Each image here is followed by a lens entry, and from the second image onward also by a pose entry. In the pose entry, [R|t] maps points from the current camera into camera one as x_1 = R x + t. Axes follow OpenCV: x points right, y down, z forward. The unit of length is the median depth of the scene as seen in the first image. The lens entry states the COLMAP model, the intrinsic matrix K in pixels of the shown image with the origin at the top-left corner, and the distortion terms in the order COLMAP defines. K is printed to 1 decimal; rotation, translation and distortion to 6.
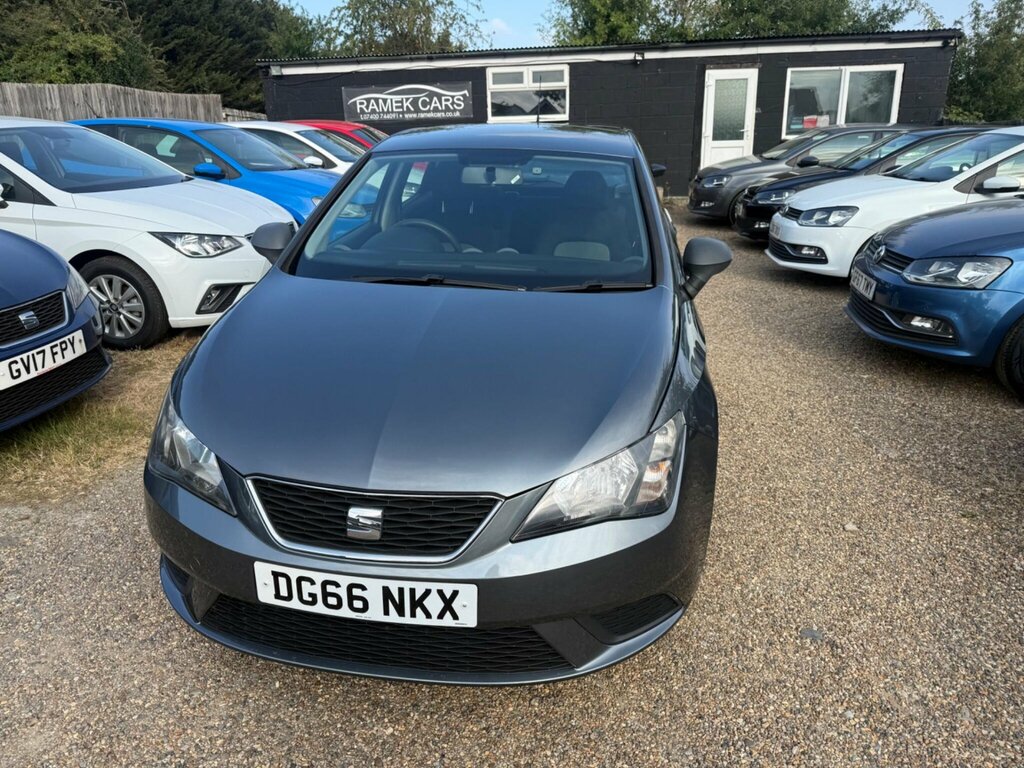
lens RADIAL K [[725.0, 0, 509.6], [0, 725.0, 388.1], [0, 0, 1]] dist [0.004397, -0.010159]
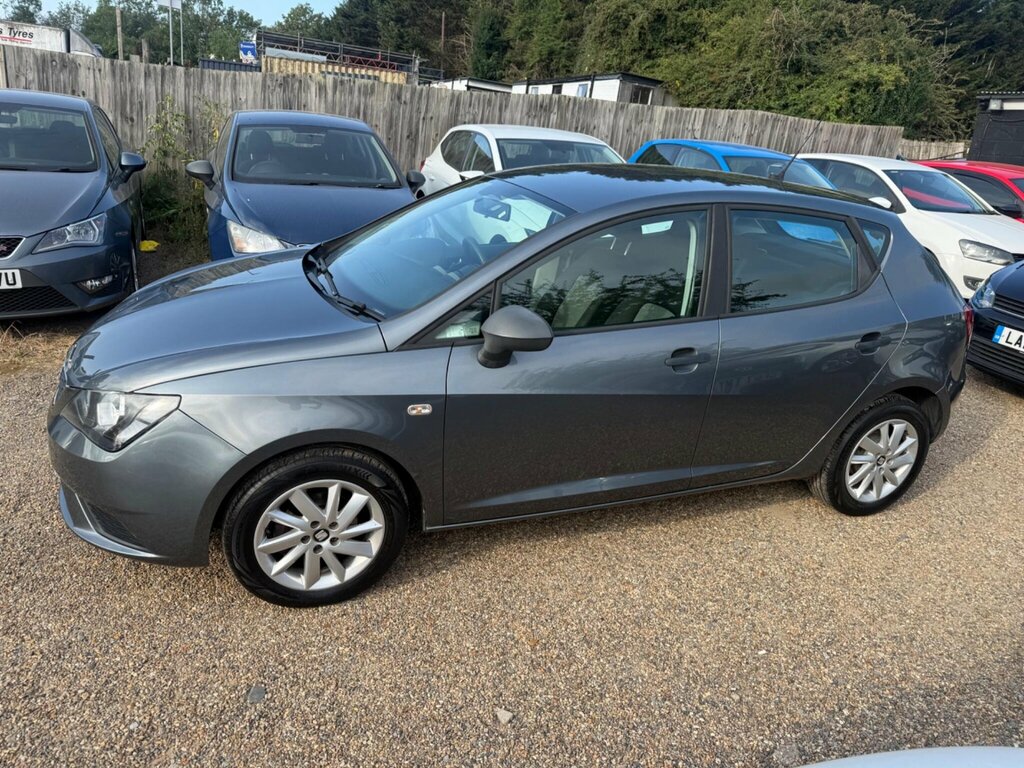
lens RADIAL K [[726.7, 0, 512.0], [0, 726.7, 384.0], [0, 0, 1]] dist [0.003333, -0.007530]
pose [[0.499073, 0.340573, -0.796829, 0.557577], [-0.369767, 0.915311, 0.159619, -0.145329], [0.783708, 0.214980, 0.582739, 0.282631]]
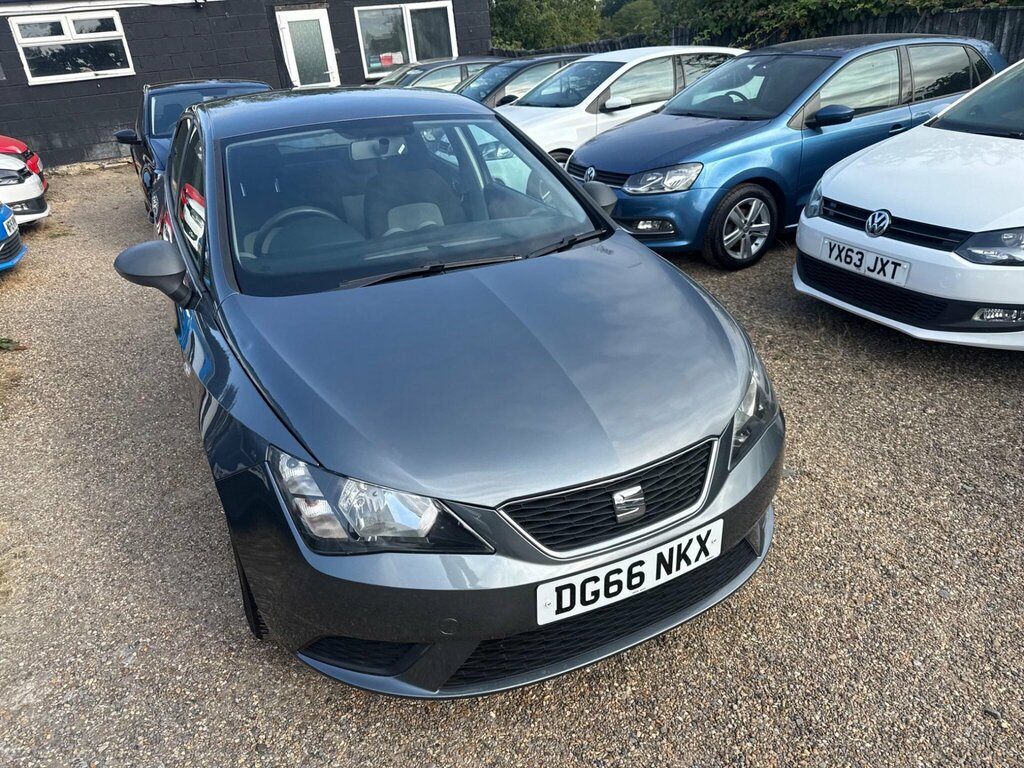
lens RADIAL K [[723.8, 0, 507.2], [0, 723.8, 379.5], [0, 0, 1]] dist [0.002567, -0.006532]
pose [[0.814351, -0.286743, 0.504590, -0.272174], [0.254176, 0.957818, 0.134086, -0.054690], [-0.521754, 0.019062, 0.852883, 0.073337]]
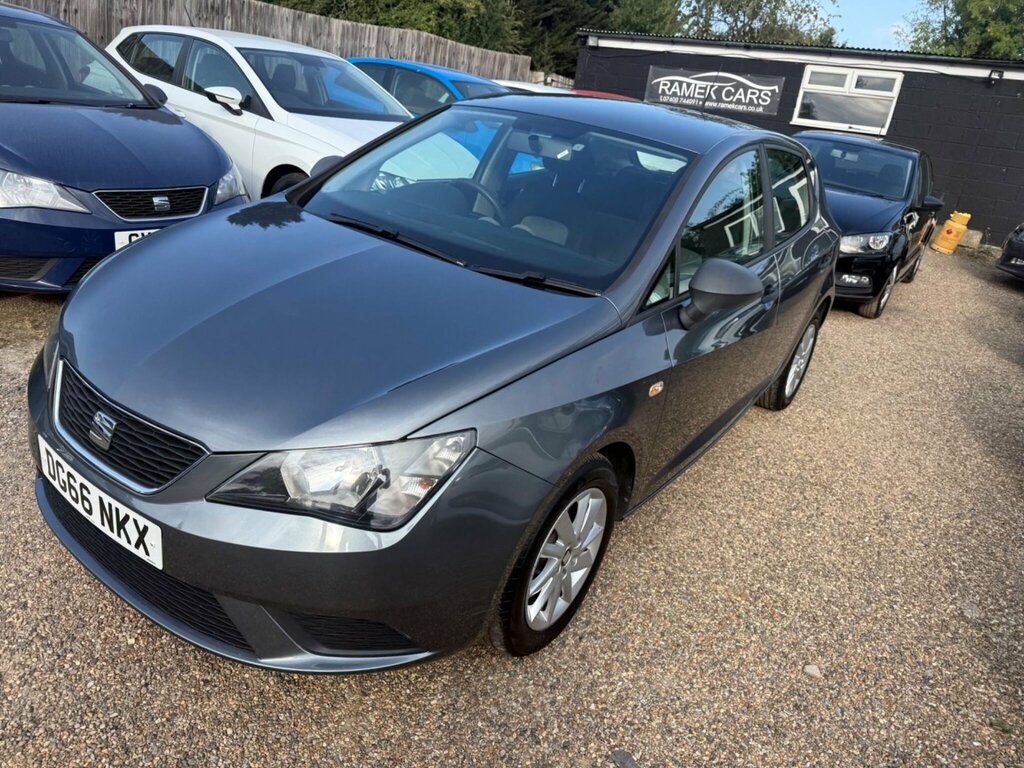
lens RADIAL K [[723.6, 0, 509.0], [0, 723.6, 382.3], [0, 0, 1]] dist [0.007762, -0.012957]
pose [[0.887140, 0.286291, -0.361967, 0.218088], [-0.282290, 0.957114, 0.065149, -0.034608], [0.365095, 0.044384, 0.929912, 0.089896]]
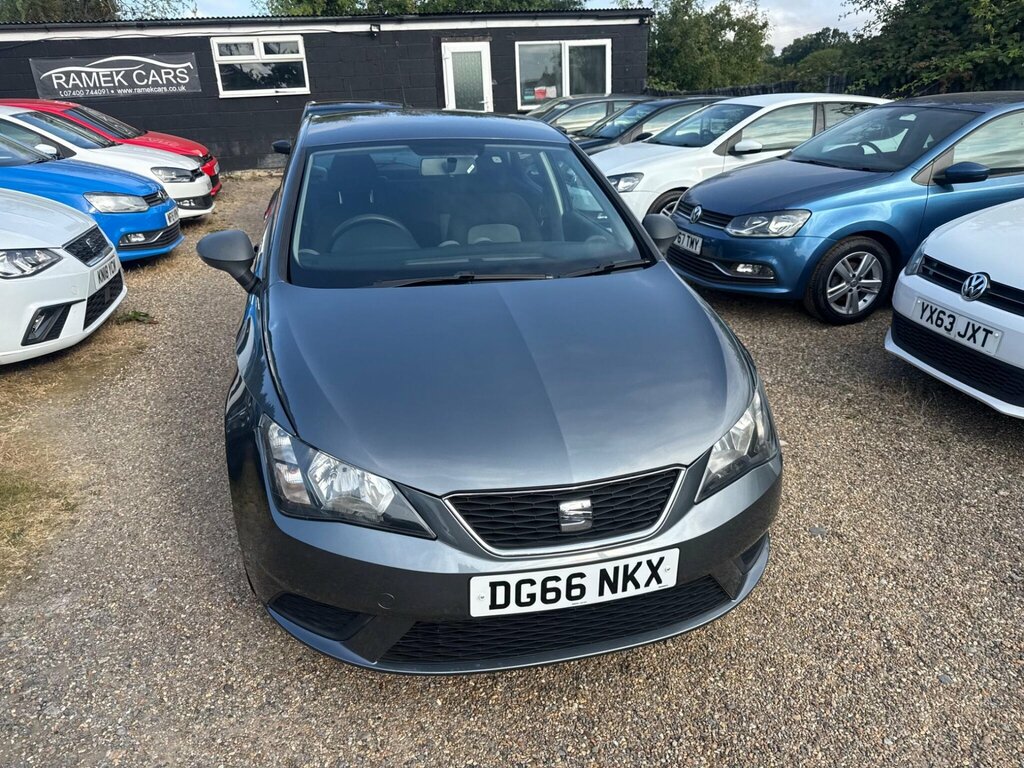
lens RADIAL K [[726.7, 0, 512.0], [0, 726.7, 384.0], [0, 0, 1]] dist [0.003333, -0.007530]
pose [[0.920061, -0.157279, 0.358820, -0.213834], [0.145484, 0.987550, 0.059827, -0.026061], [-0.363762, -0.002842, 0.931488, 0.018875]]
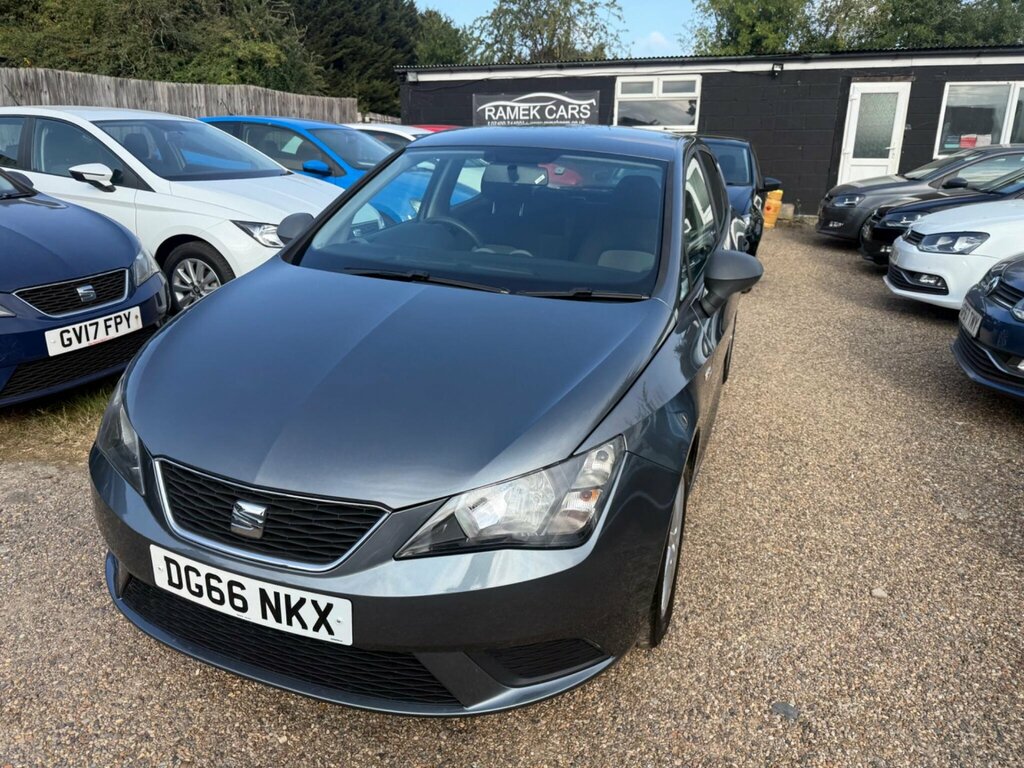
lens RADIAL K [[724.2, 0, 510.8], [0, 724.2, 385.4], [0, 0, 1]] dist [0.003103, -0.008243]
pose [[0.980823, 0.087986, -0.173909, 0.097488], [-0.090935, 0.995816, -0.009048, -0.004017], [0.172385, 0.024689, 0.984720, 0.038768]]
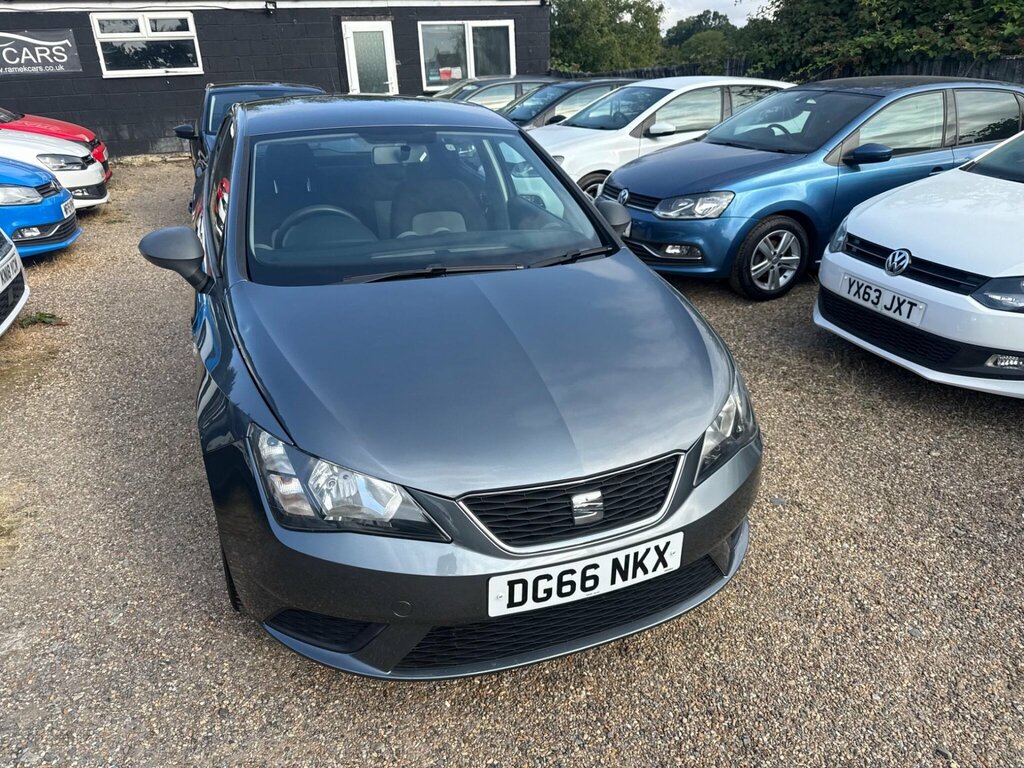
lens RADIAL K [[726.5, 0, 511.1], [0, 726.5, 376.7], [0, 0, 1]] dist [0.003043, -0.006950]
pose [[0.858896, -0.206386, 0.468724, -0.254513], [0.182662, 0.978466, 0.096120, -0.041145], [-0.478468, 0.003061, 0.878100, 0.042162]]
